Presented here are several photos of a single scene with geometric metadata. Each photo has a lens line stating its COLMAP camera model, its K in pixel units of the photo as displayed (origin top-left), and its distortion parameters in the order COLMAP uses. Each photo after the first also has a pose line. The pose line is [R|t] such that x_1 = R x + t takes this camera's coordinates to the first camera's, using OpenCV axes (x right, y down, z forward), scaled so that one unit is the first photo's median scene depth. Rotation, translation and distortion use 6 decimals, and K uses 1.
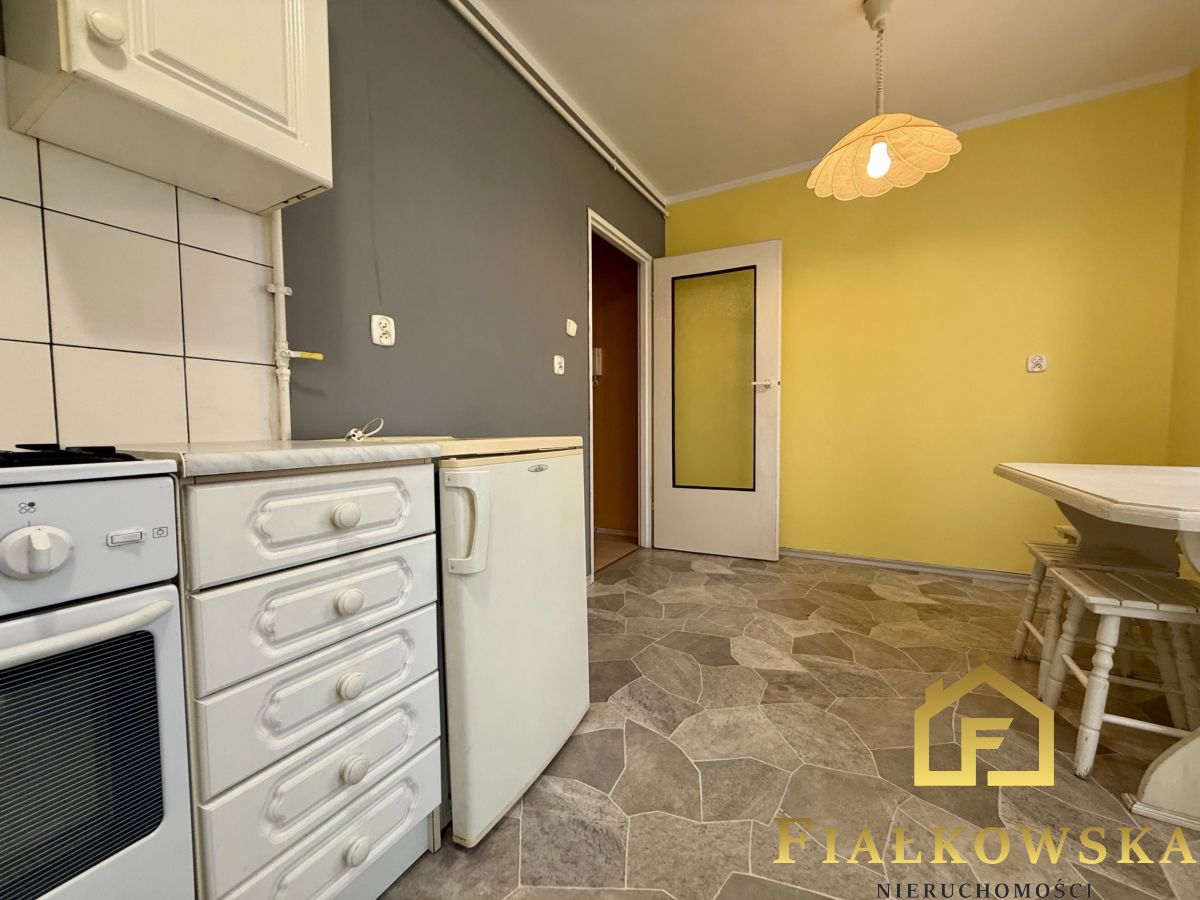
lens RADIAL K [[475.9, 0, 602.8], [0, 475.9, 451.0], [0, 0, 1]] dist [0.000745, -0.000038]
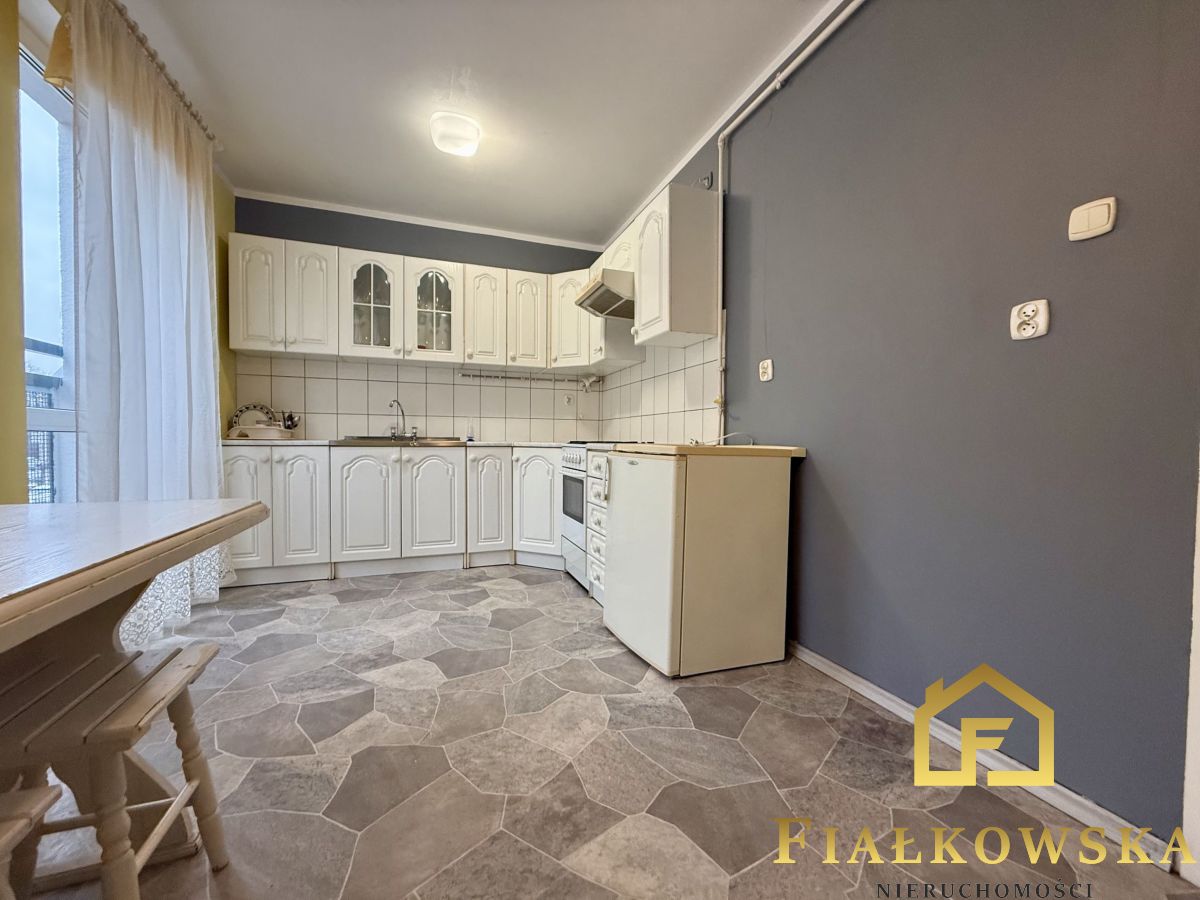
lens RADIAL K [[473.4, 0, 599.0], [0, 473.4, 451.2], [0, 0, 1]] dist [0.000347, 0.000093]
pose [[-0.649916, 0.018655, -0.759777, 0.803418], [-0.045290, 0.996971, 0.063220, -0.068753], [0.758656, 0.075498, -0.647103, 1.329608]]
